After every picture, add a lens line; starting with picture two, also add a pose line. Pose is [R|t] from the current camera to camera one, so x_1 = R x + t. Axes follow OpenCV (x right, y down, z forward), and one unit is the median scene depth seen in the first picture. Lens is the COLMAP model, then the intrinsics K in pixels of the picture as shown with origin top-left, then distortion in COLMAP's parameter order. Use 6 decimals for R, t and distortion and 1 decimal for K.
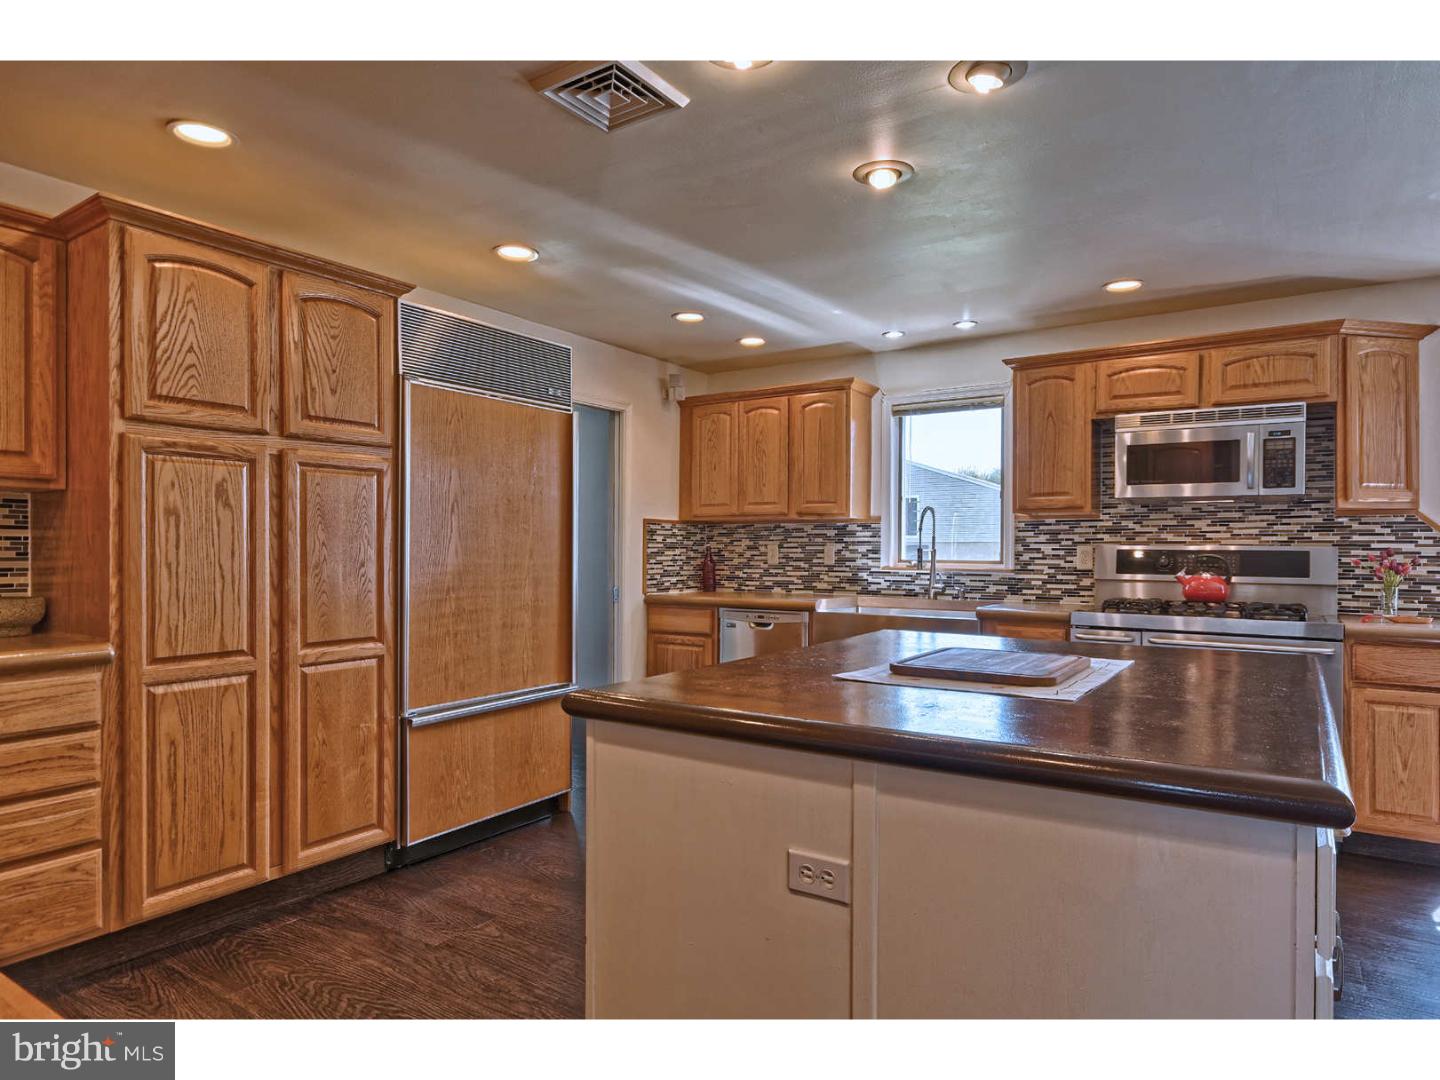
lens RADIAL K [[853.4, 0, 727.1], [0, 853.4, 542.7], [0, 0, 1]] dist [0.001289, 0.001186]
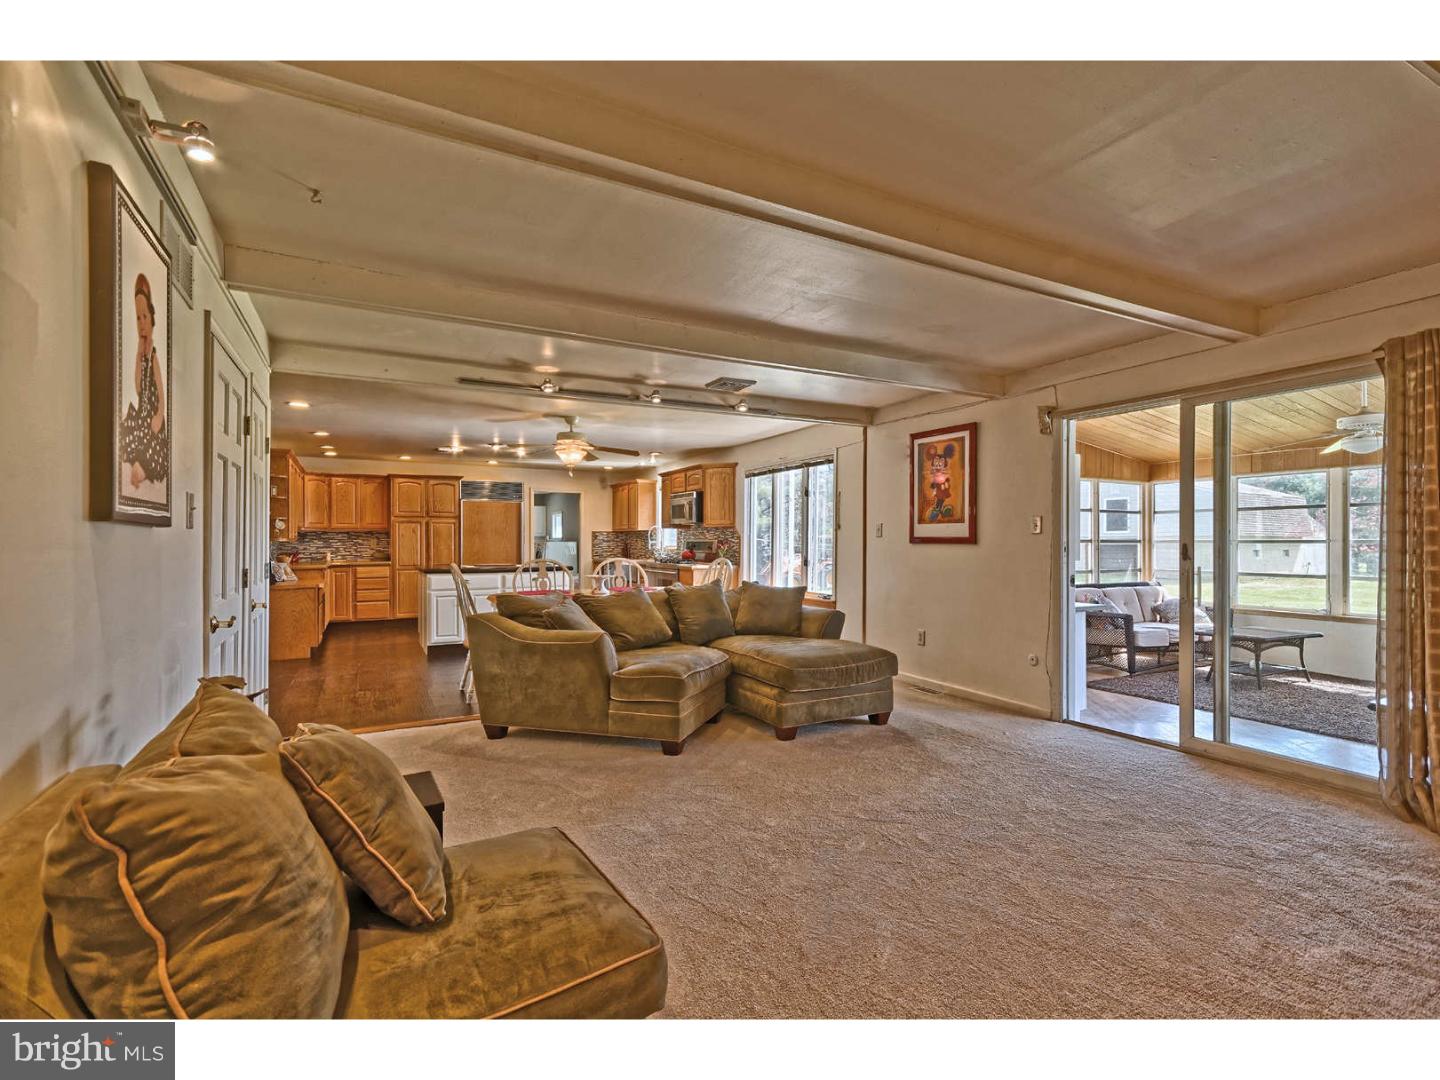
lens RADIAL K [[683.3, 0, 720.0], [0, 683.3, 540.0], [0, 0, 1]] dist [-0.002060, -0.000078]
pose [[0.875498, -0.007264, -0.483167, 1.498510], [0.008533, 0.999964, 0.000428, 0.002790], [0.483146, -0.004497, 0.875528, -0.813205]]
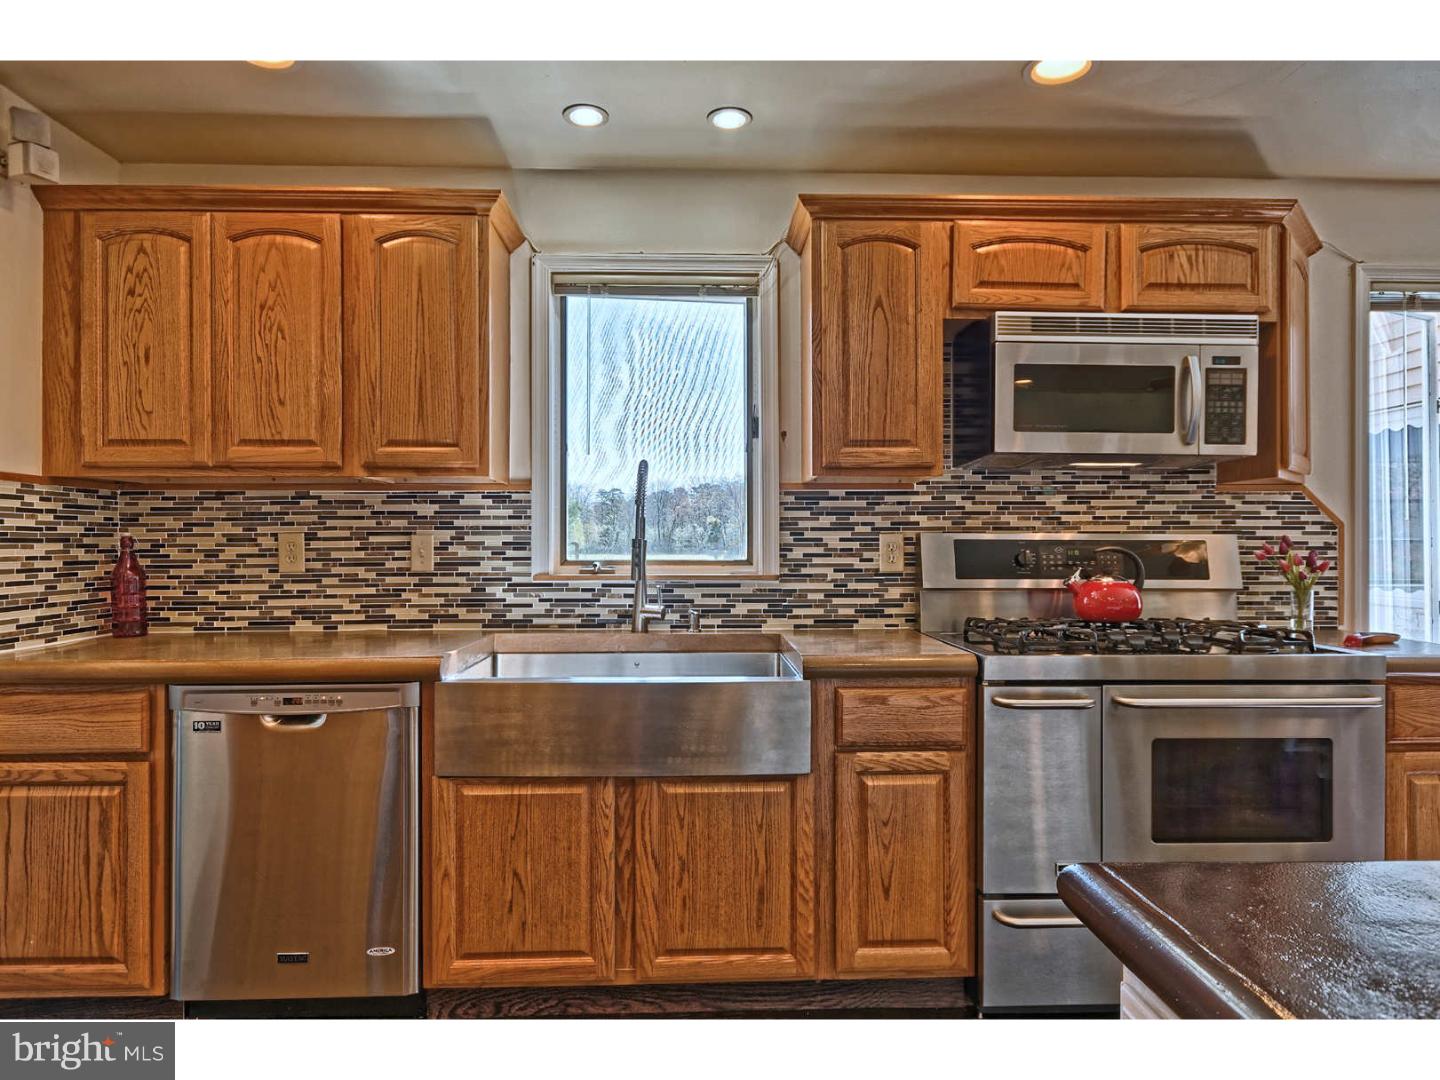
lens RADIAL K [[853.4, 0, 727.1], [0, 853.4, 542.7], [0, 0, 1]] dist [0.001289, 0.001186]
pose [[0.811079, -0.006689, 0.584899, -0.034976], [-0.000139, 0.999932, 0.011629, 0.002627], [-0.584937, -0.009513, 0.811023, 0.549526]]
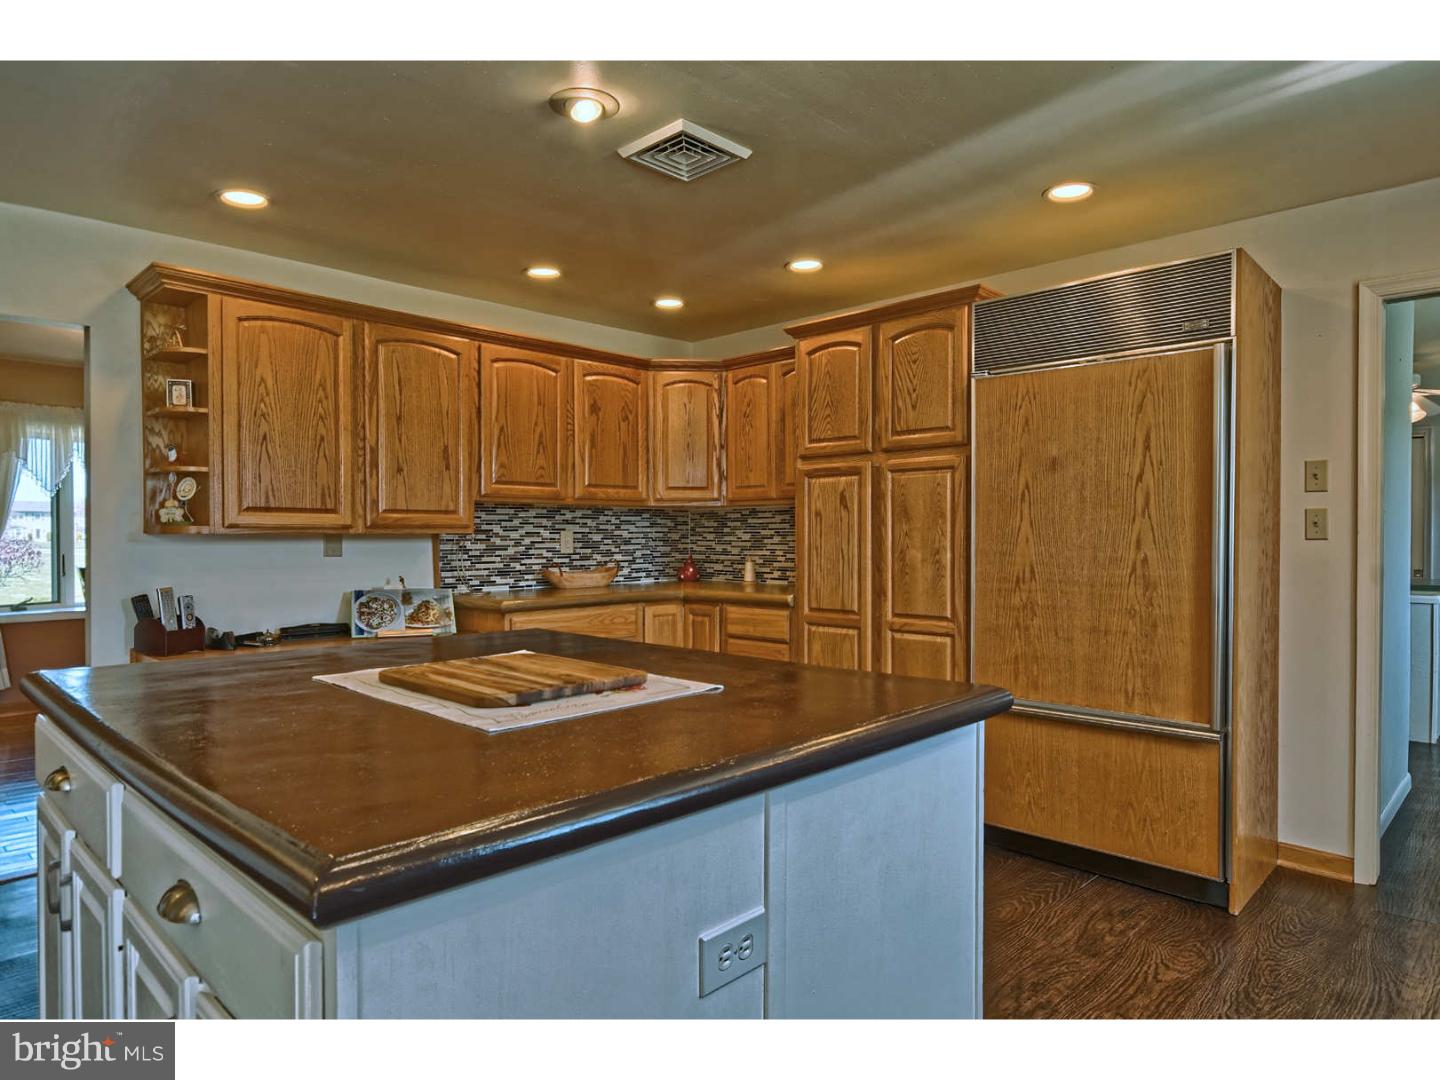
lens RADIAL K [[853.4, 0, 727.1], [0, 853.4, 542.7], [0, 0, 1]] dist [0.001289, 0.001186]
pose [[-0.178667, 0.002798, -0.983906, 0.484350], [0.002886, 0.999993, 0.002320, 0.006309], [0.983905, -0.002425, -0.178674, 0.603879]]
